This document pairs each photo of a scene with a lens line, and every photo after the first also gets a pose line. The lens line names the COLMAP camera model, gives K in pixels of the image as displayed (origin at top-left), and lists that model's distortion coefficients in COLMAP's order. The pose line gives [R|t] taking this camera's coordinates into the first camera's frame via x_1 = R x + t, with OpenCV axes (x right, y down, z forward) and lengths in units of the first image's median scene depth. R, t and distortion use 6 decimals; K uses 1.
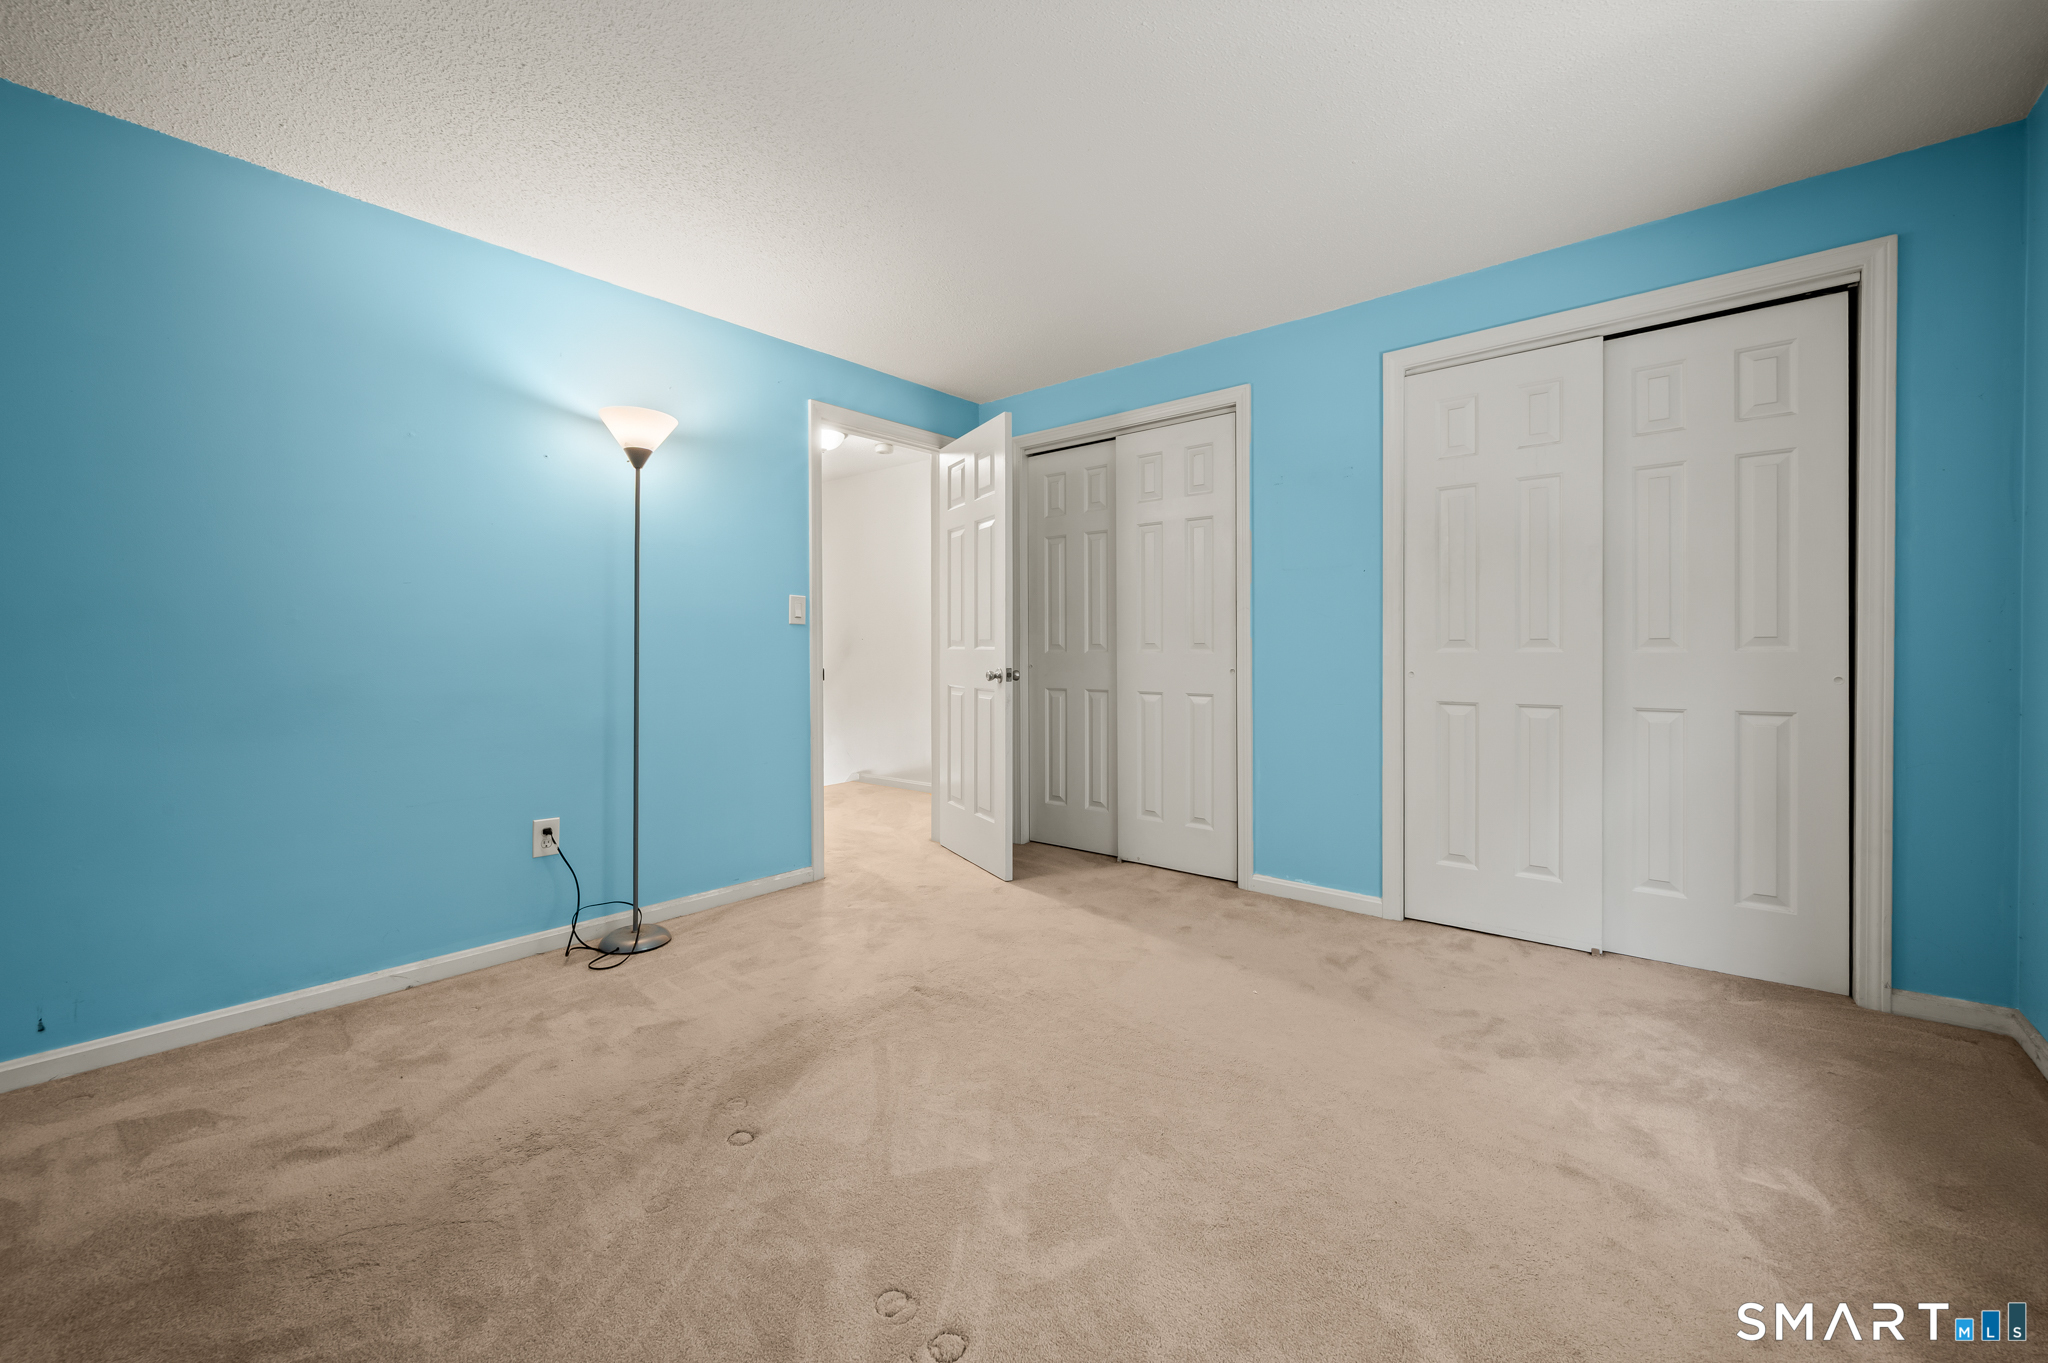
lens RADIAL K [[818.3, 0, 1056.1], [0, 818.3, 662.5], [0, 0, 1]] dist [-0.002918, -0.000171]
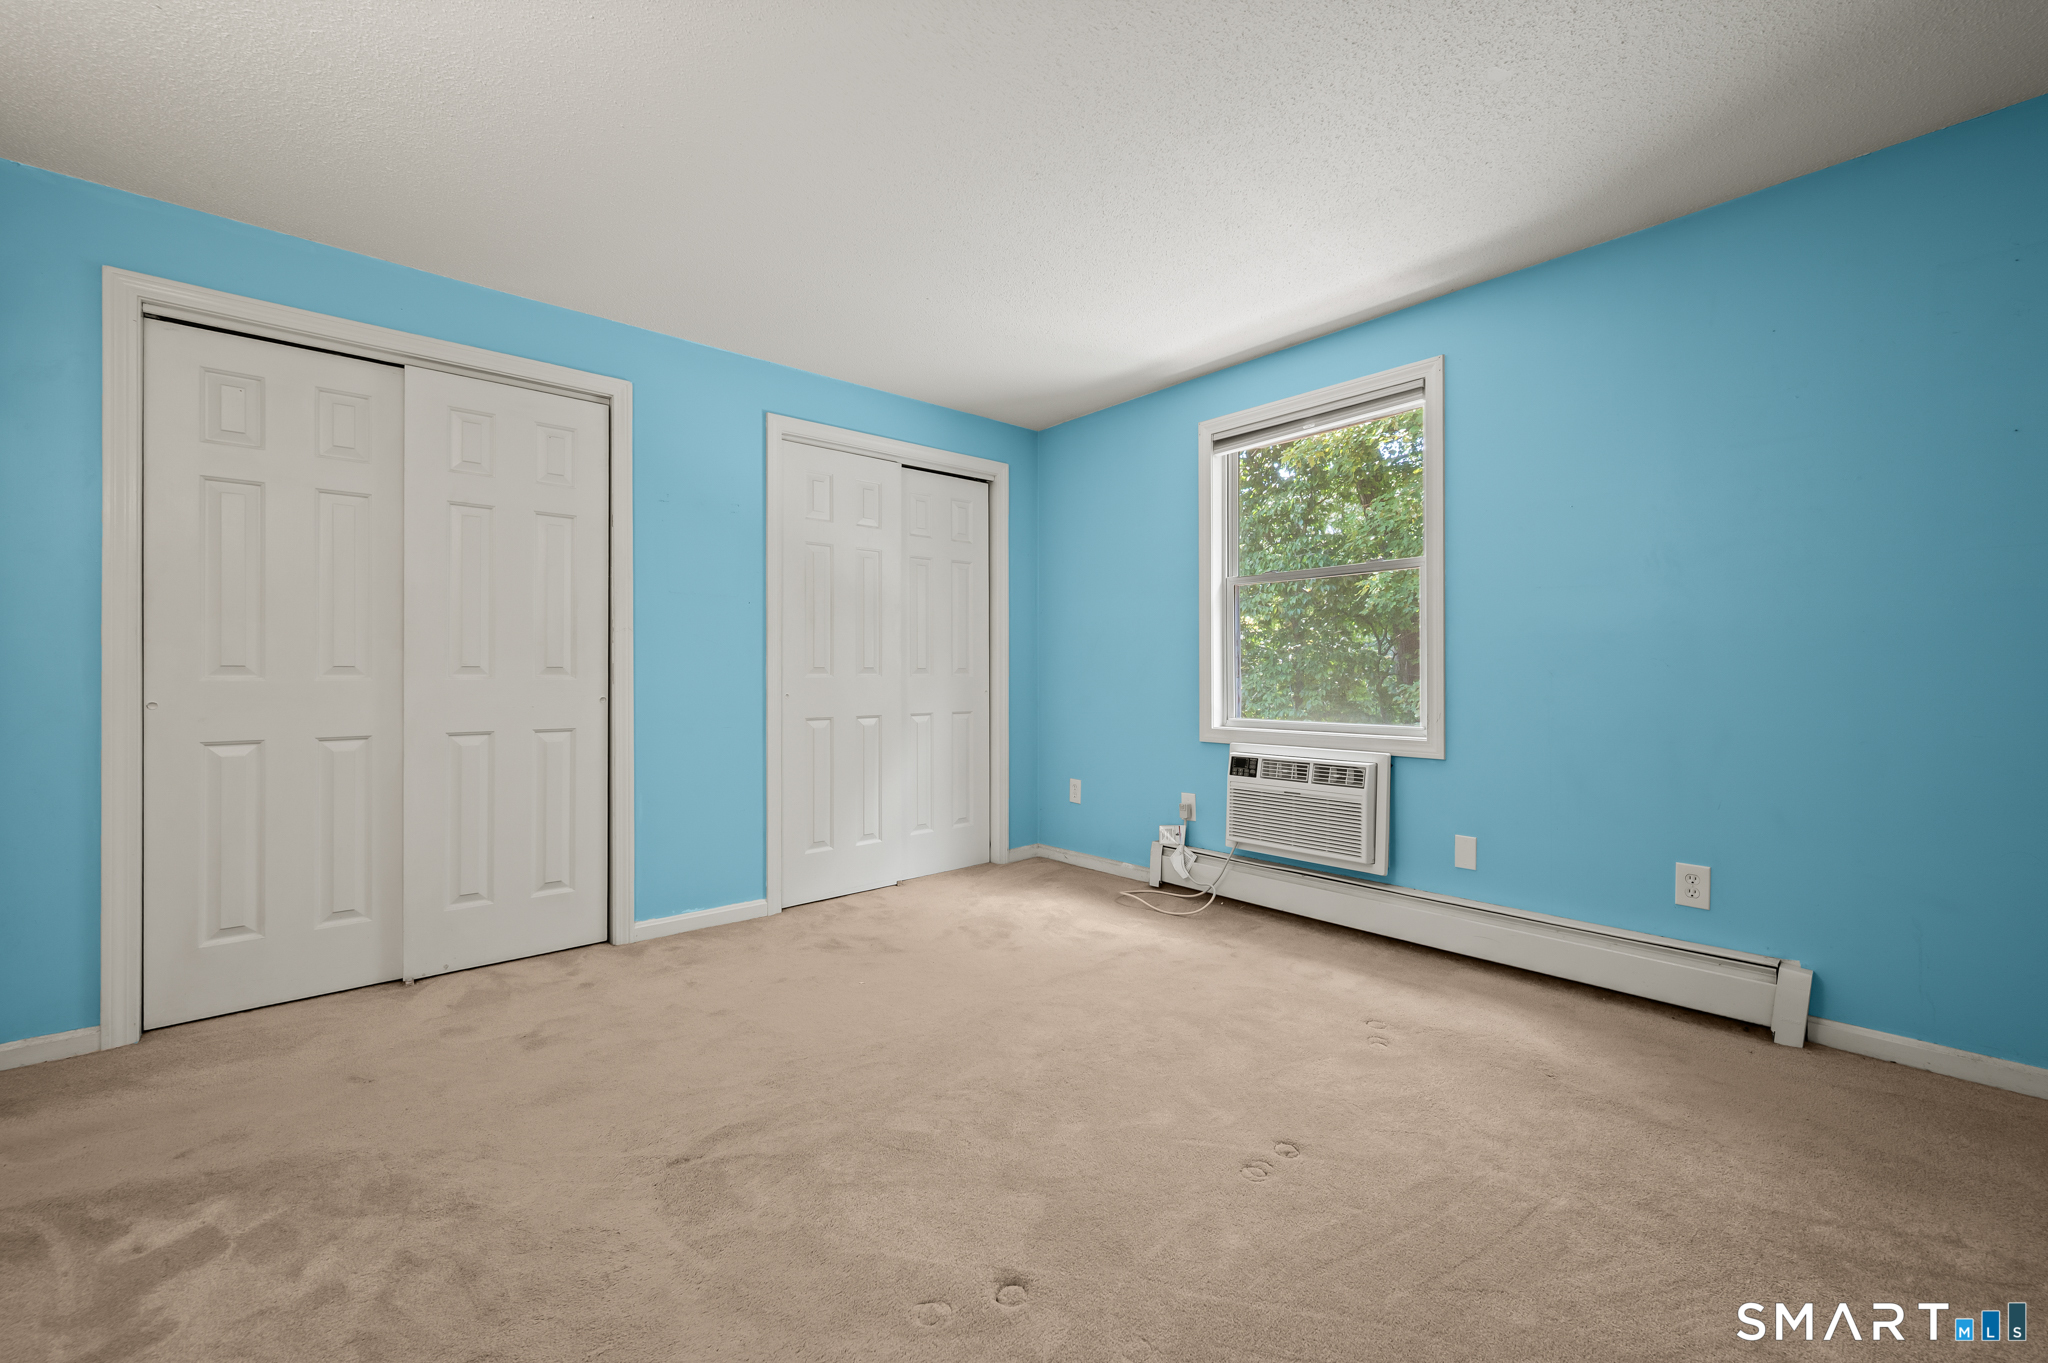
lens RADIAL K [[818.3, 0, 1026.5], [0, 818.3, 673.7], [0, 0, 1]] dist [-0.002918, -0.000171]
pose [[0.152989, 0.003149, 0.988223, -0.673042], [0.014531, 0.999880, -0.005436, -0.006894], [-0.988121, 0.015192, 0.152925, 0.492005]]
